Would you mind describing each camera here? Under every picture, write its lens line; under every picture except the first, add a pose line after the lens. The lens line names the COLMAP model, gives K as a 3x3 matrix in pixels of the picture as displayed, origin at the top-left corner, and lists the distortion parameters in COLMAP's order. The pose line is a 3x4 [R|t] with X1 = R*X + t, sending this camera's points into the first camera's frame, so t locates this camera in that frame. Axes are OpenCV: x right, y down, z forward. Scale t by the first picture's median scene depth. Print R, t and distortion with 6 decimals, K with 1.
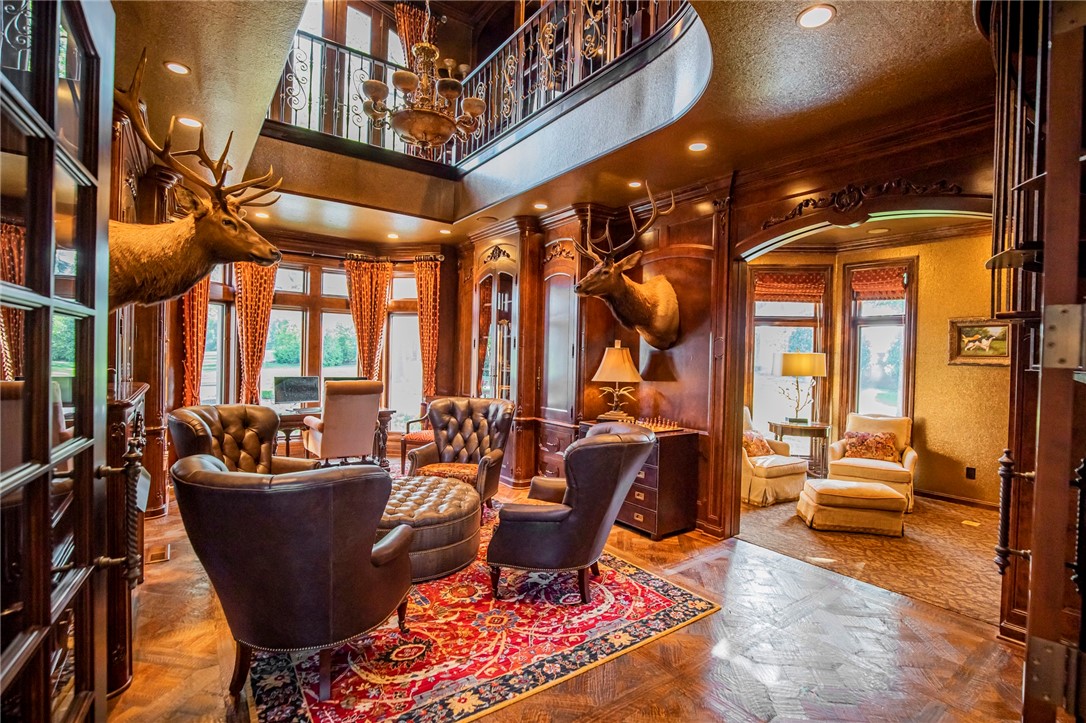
lens RADIAL K [[504.5, 0, 552.7], [0, 504.5, 362.6], [0, 0, 1]] dist [-0.024757, -0.000375]
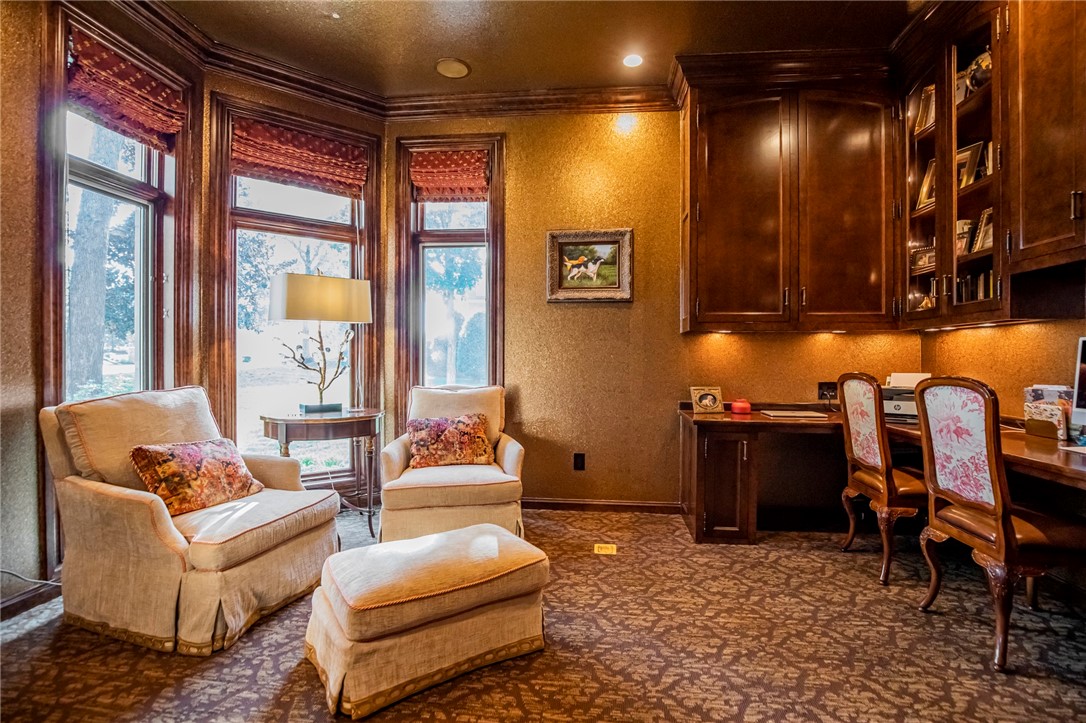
lens RADIAL K [[504.5, 0, 551.8], [0, 504.5, 365.1], [0, 0, 1]] dist [-0.024757, -0.000375]
pose [[0.673359, -0.028333, 0.738773, 0.291597], [0.019835, 0.999598, 0.020257, 0.070989], [-0.739050, 0.001013, 0.673650, 0.522276]]
